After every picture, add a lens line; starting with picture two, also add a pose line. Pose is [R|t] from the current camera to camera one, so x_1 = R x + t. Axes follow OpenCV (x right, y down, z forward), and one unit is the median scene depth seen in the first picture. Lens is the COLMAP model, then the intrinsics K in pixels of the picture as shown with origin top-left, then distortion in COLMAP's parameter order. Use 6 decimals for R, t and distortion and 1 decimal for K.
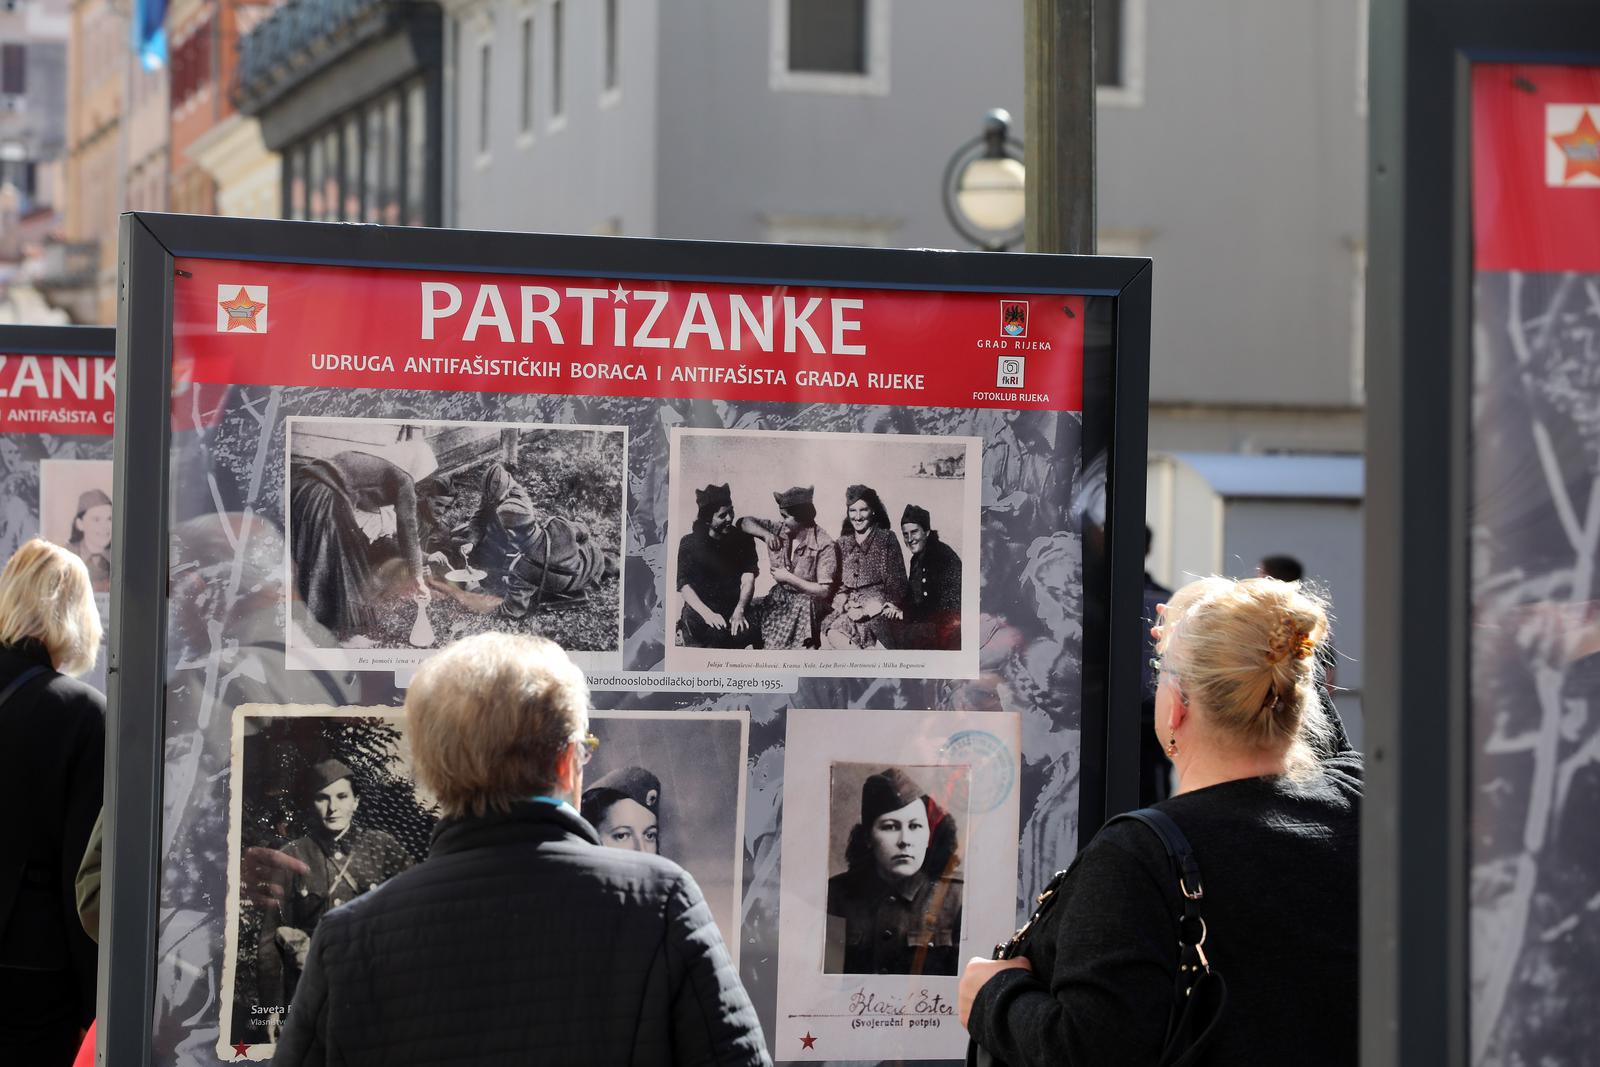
lens RADIAL K [[6400.2, 0, 800.0], [0, 6400.2, 533.5], [0, 0, 1]] dist [0.405871, 10.379535]
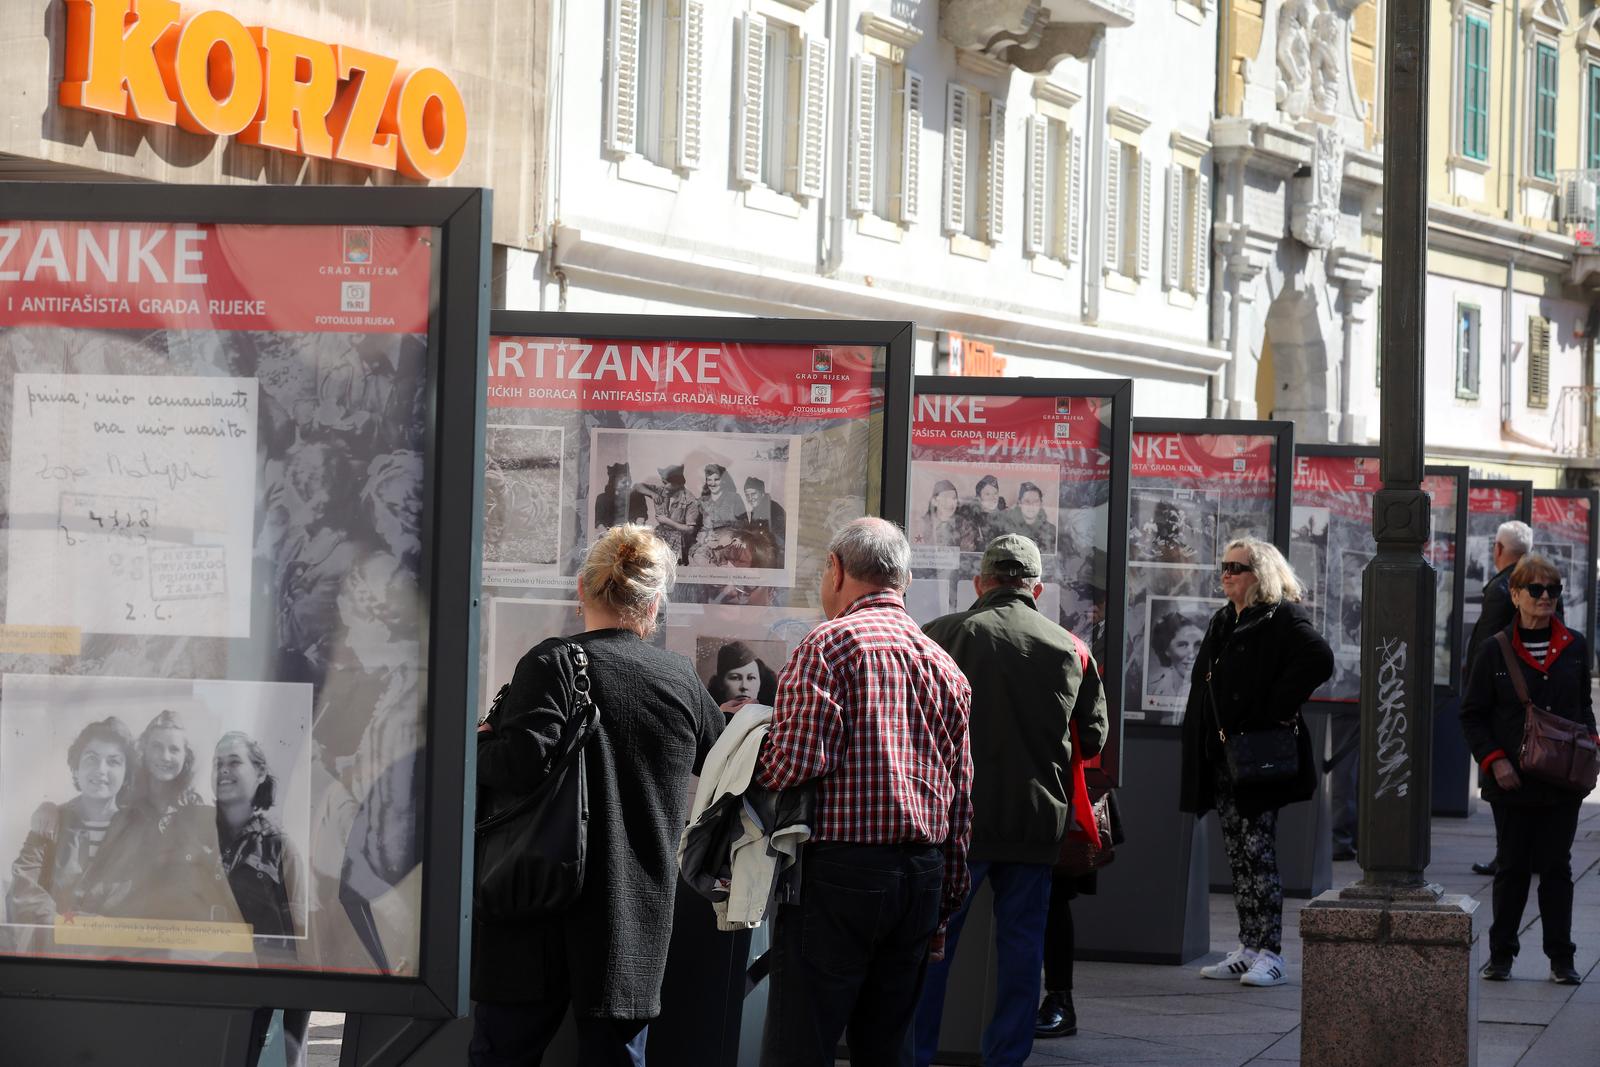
lens RADIAL K [[4836.7, 0, 800.0], [0, 4836.7, 533.5], [0, 0, 1]] dist [0.043568, -0.252197]
pose [[0.841563, 0.011337, -0.540041, 0.685263], [-0.014093, 0.999900, -0.000972, 0.010731], [0.539976, 0.008429, 0.841638, -0.009478]]
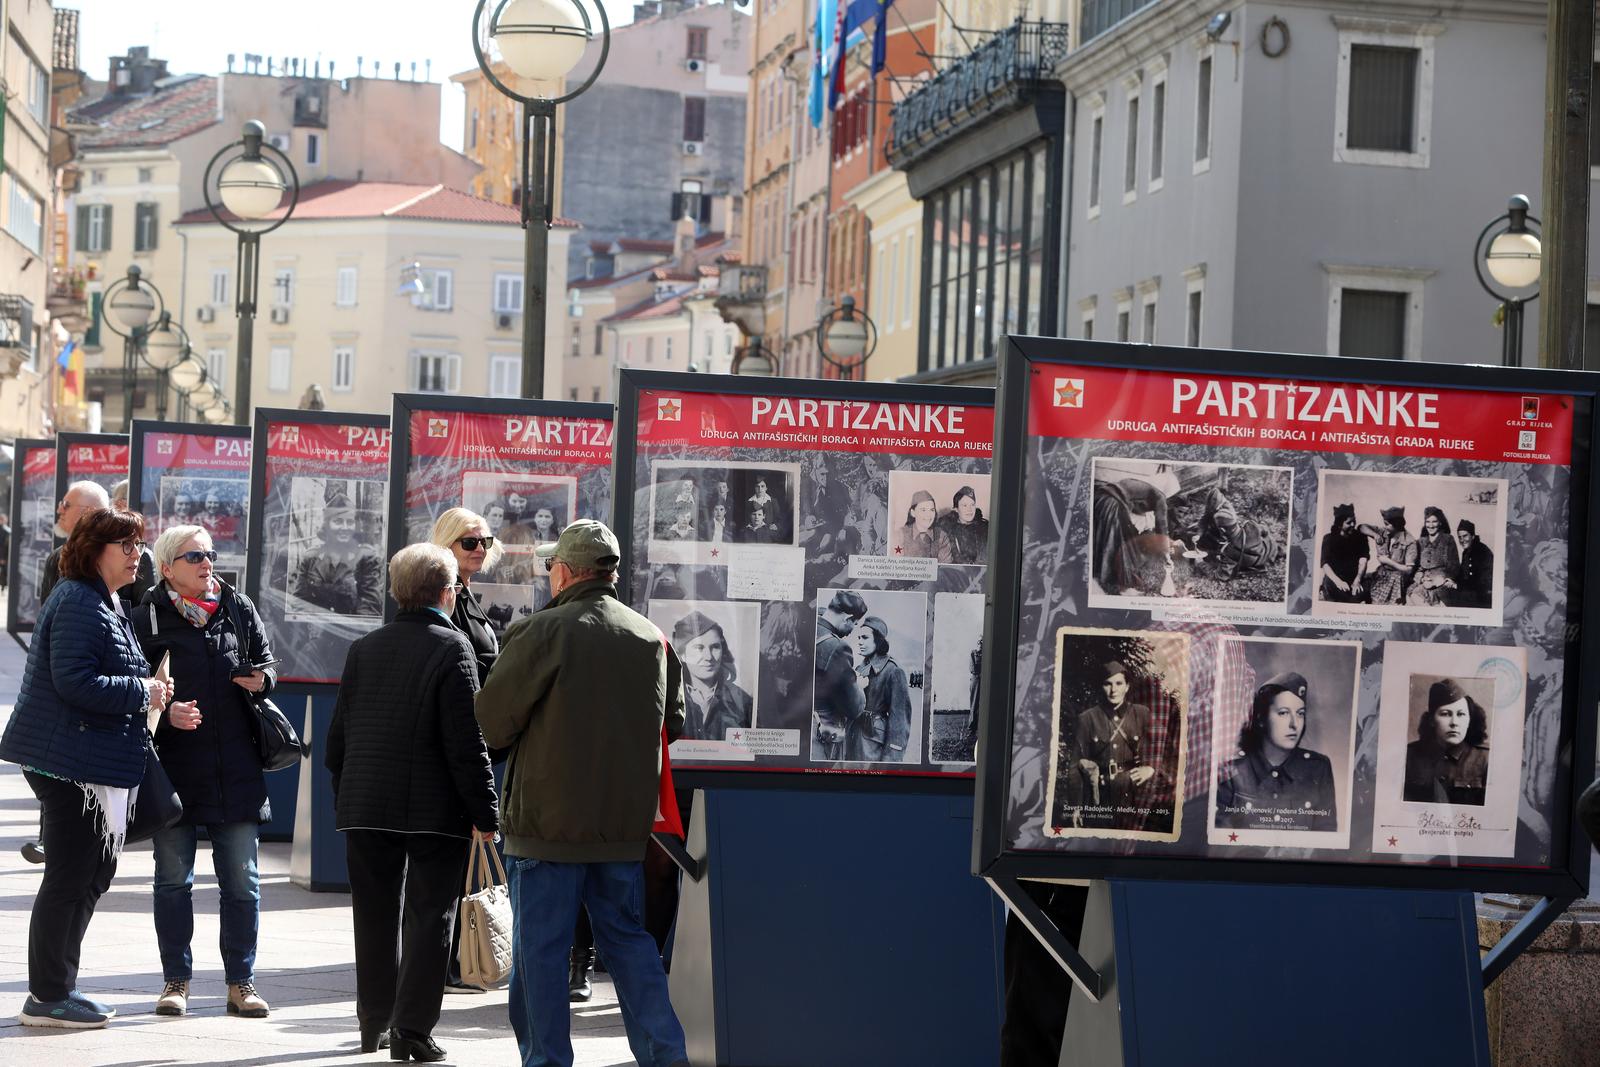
lens RADIAL K [[5538.5, 0, 802.7], [0, 5538.5, 482.6], [0, 0, 1]] dist [0.090847, 2.239783]
pose [[0.994995, 0.027718, -0.096003, -0.015255], [-0.028282, 0.999590, -0.004510, -0.002727], [0.095839, 0.007202, 0.995371, -0.443200]]
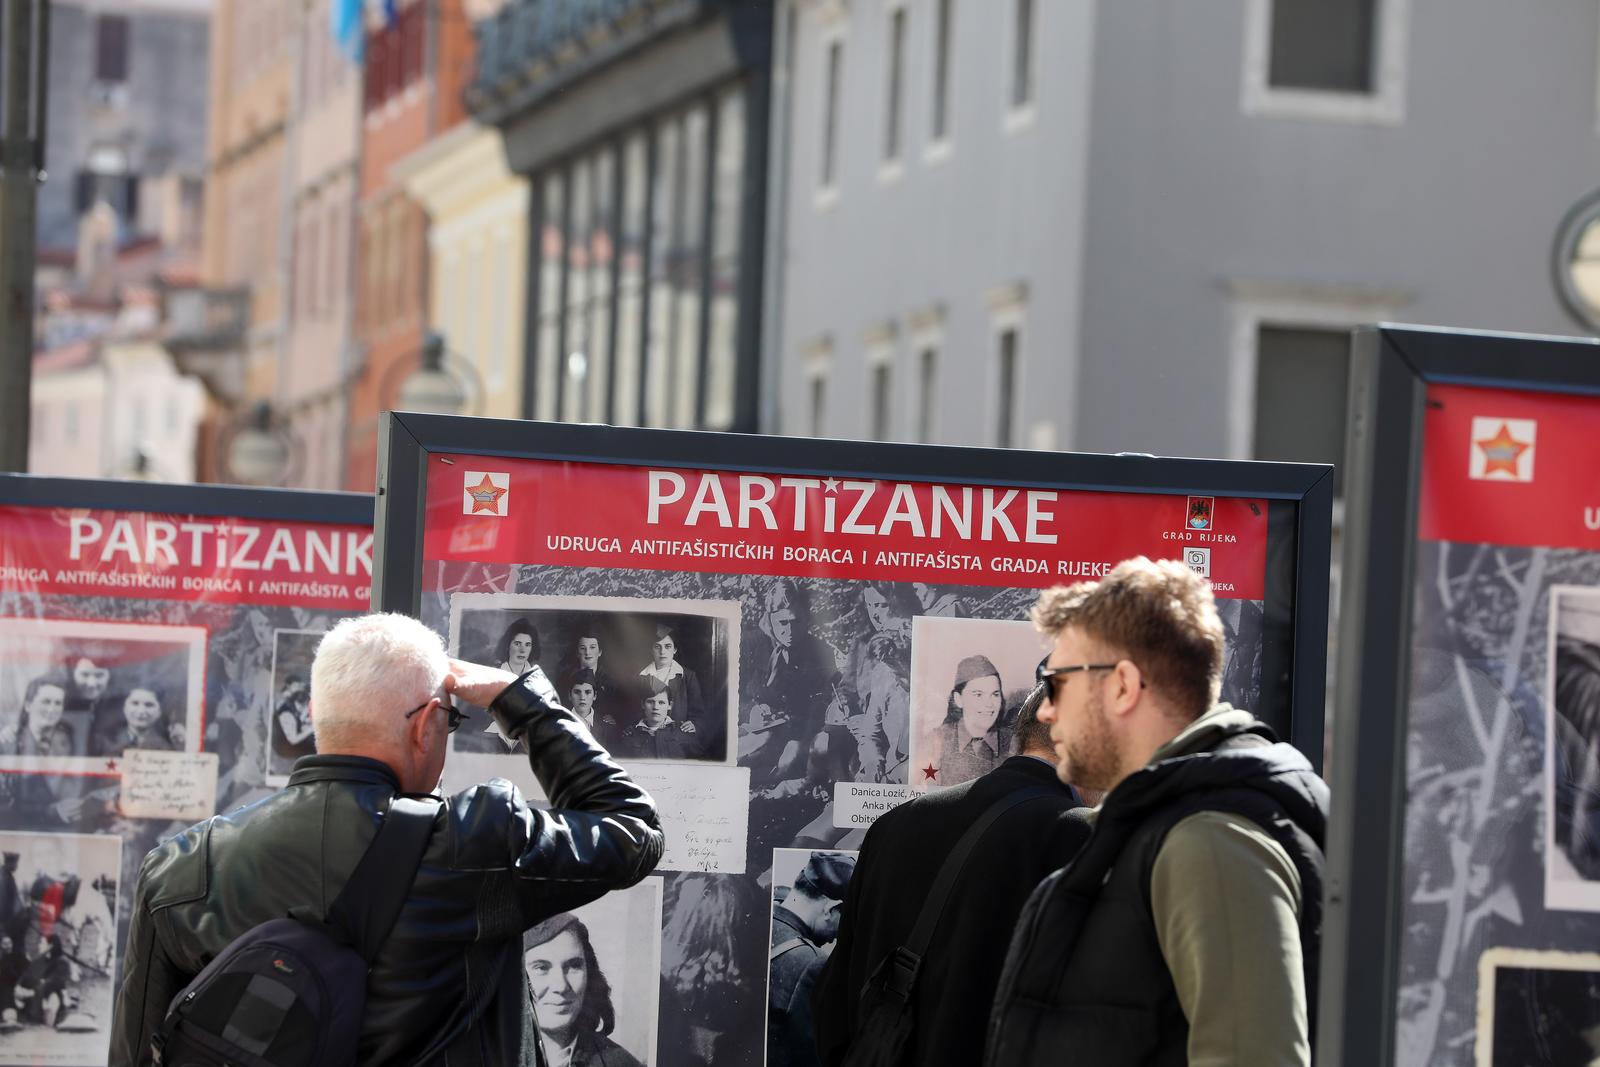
lens RADIAL K [[8715.5, 0, 836.9], [0, 8715.5, 550.0], [0, 0, 1]] dist [1.591082, 3.711502]
pose [[0.999080, 0.030243, -0.030391, -0.131046], [-0.030768, 0.999382, -0.016973, -0.001570], [0.029859, 0.017893, 0.999394, -0.084083]]
